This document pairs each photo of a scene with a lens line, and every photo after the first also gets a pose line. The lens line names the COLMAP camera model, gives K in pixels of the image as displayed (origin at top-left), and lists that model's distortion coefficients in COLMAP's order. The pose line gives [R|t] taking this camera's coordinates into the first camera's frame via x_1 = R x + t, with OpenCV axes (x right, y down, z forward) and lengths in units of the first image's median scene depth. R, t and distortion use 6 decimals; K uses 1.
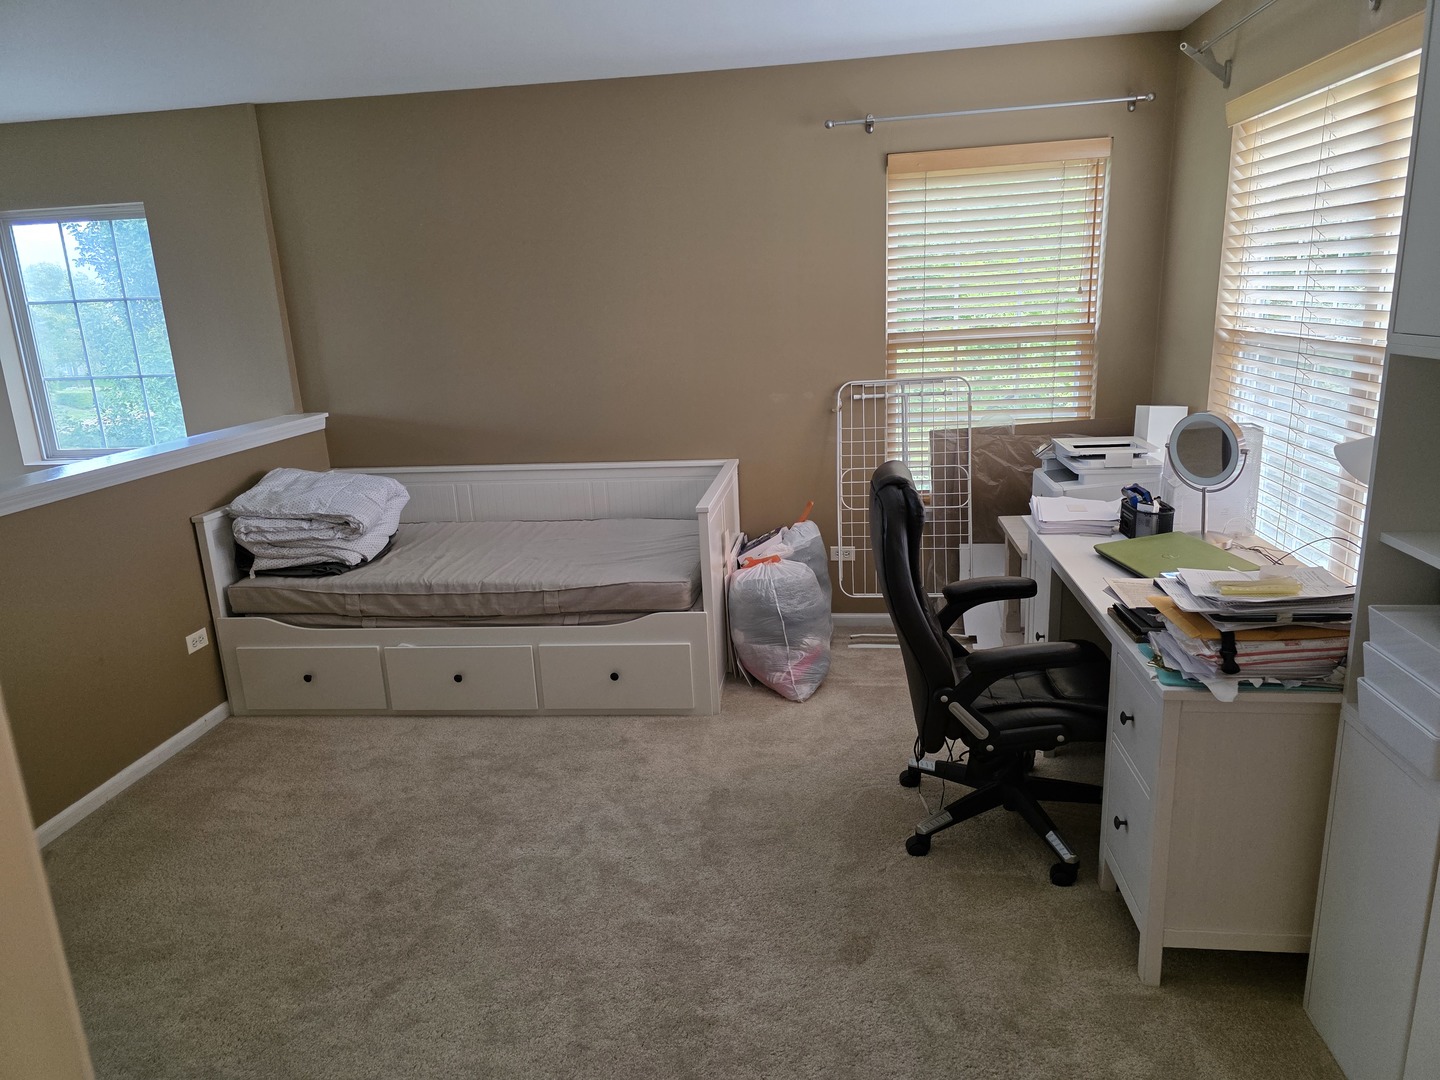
lens RADIAL K [[955.3, 0, 720.0], [0, 955.3, 540.0], [0, 0, 1]] dist [0.041260, -0.002099]
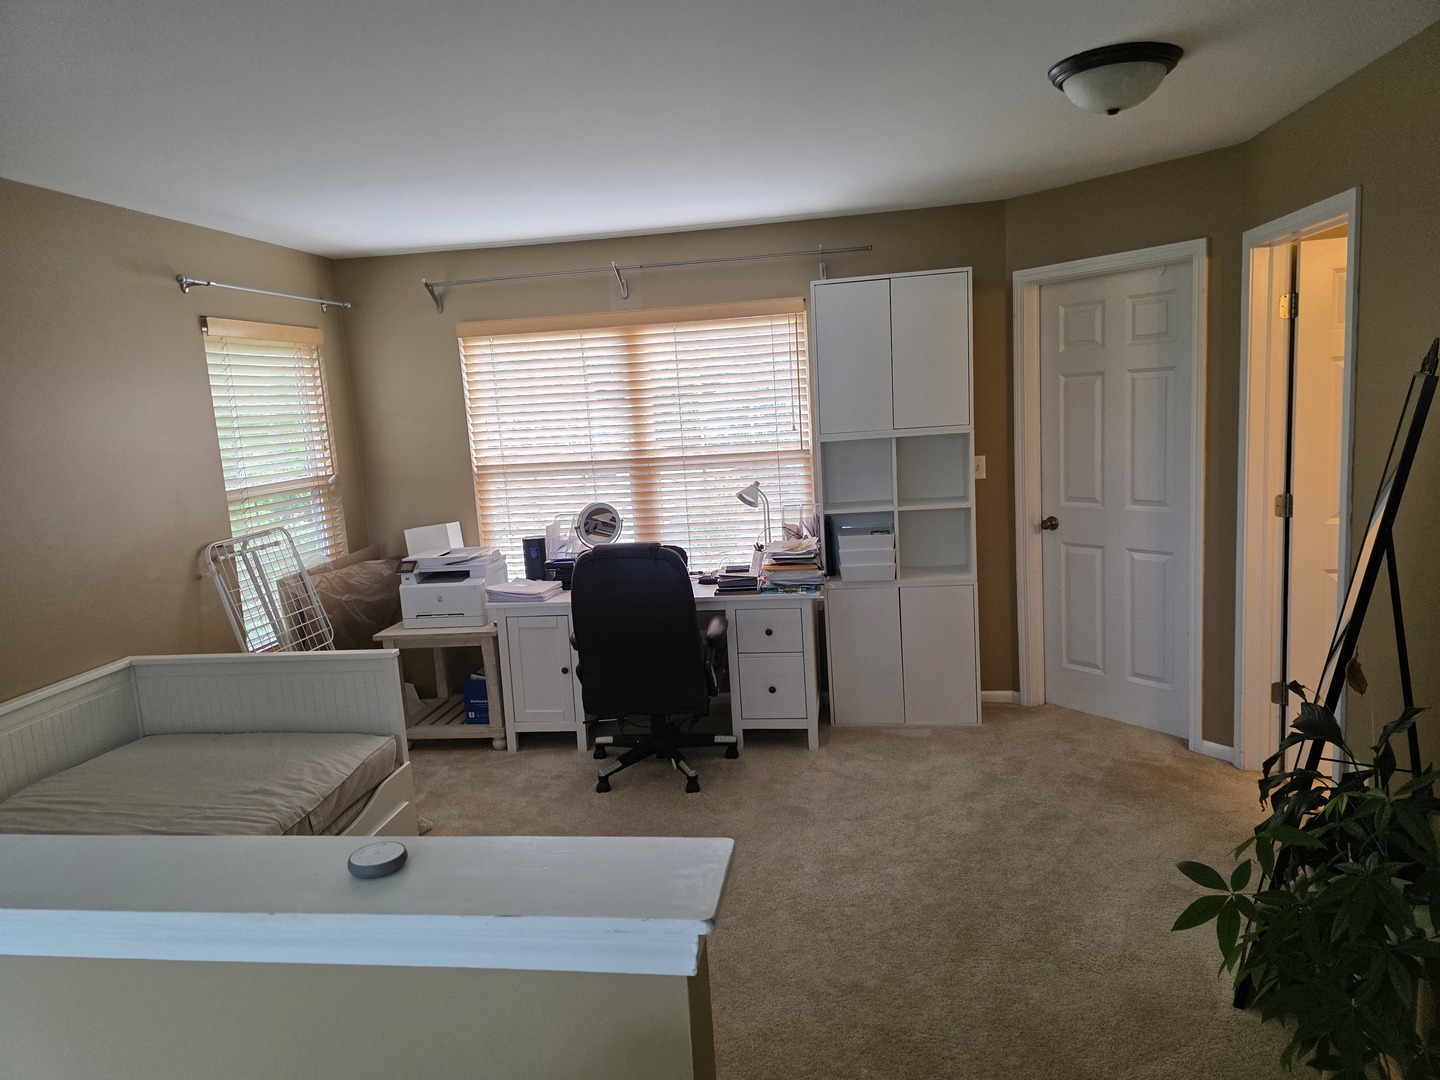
lens RADIAL K [[955.3, 0, 720.0], [0, 955.3, 540.0], [0, 0, 1]] dist [0.041260, -0.002099]
pose [[0.021819, -0.105626, 0.994167, -0.829576], [0.302169, 0.948593, 0.094152, -0.116582], [-0.953005, 0.298352, 0.052614, 0.513745]]
